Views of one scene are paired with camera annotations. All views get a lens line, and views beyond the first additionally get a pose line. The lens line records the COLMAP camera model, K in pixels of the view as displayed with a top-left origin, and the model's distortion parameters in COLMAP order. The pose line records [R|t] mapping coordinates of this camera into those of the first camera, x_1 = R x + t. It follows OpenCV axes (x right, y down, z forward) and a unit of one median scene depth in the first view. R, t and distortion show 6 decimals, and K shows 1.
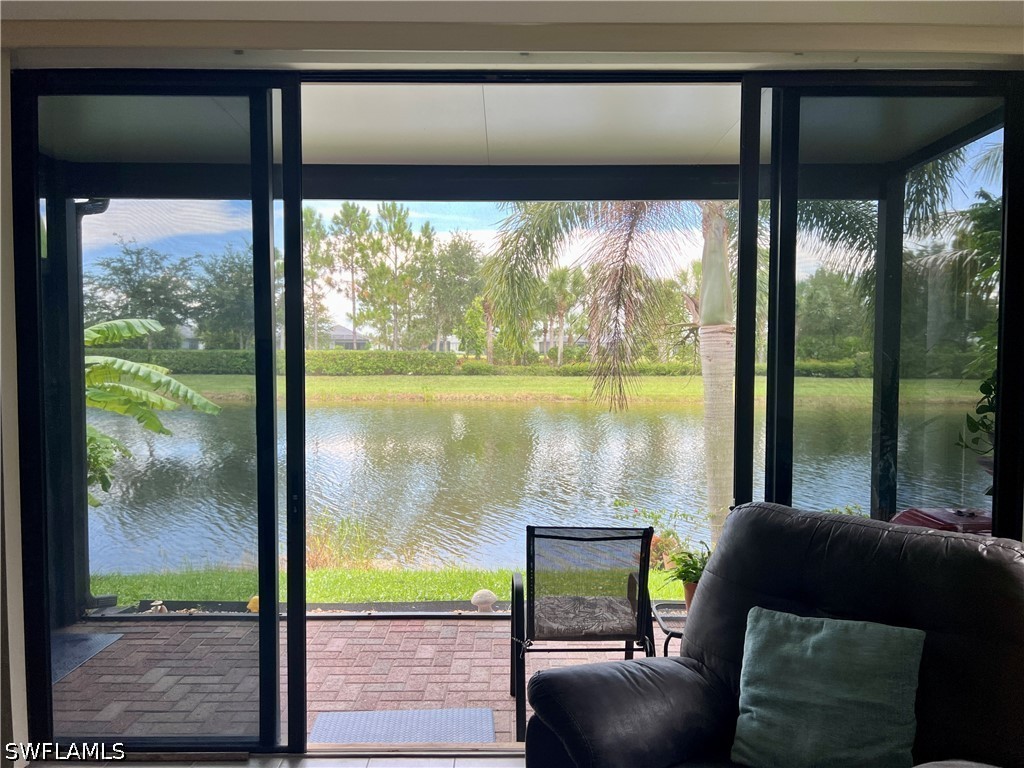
lens RADIAL K [[763.8, 0, 506.9], [0, 763.8, 388.8], [0, 0, 1]] dist [0.028020, -0.005705]
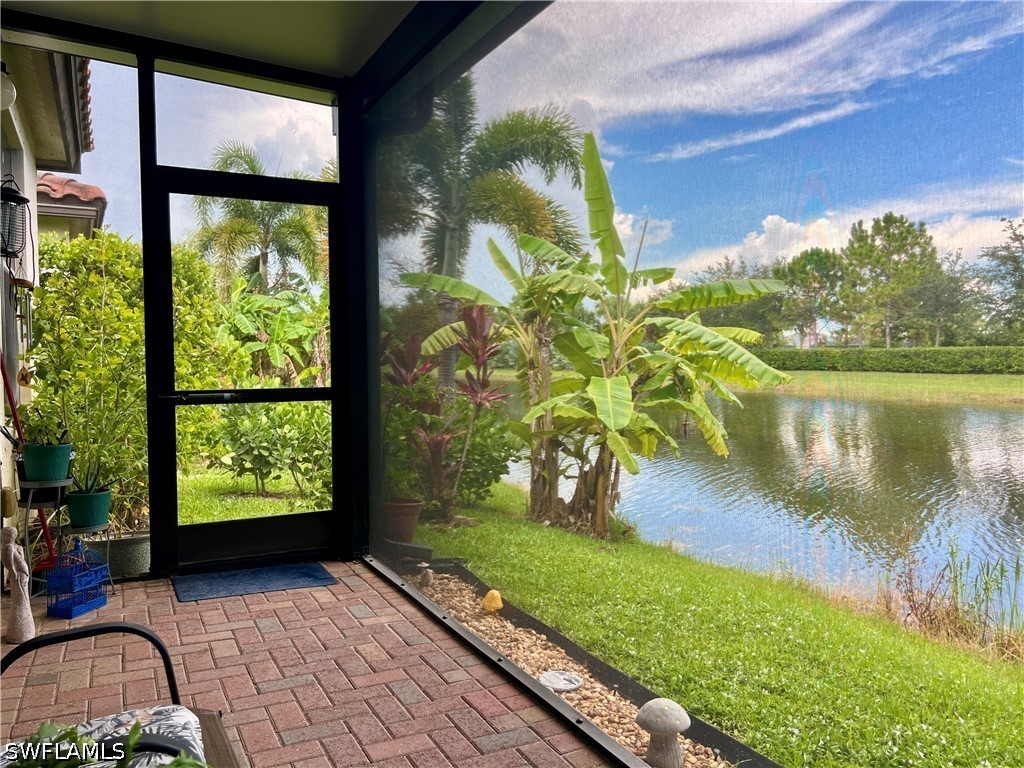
lens RADIAL K [[763.8, 0, 506.9], [0, 763.8, 388.8], [0, 0, 1]] dist [0.028020, -0.005705]
pose [[0.464317, 0.032819, -0.885061, 0.374104], [-0.038476, 0.999117, 0.016863, 0.064254], [0.884833, 0.026224, 0.465170, 0.723860]]
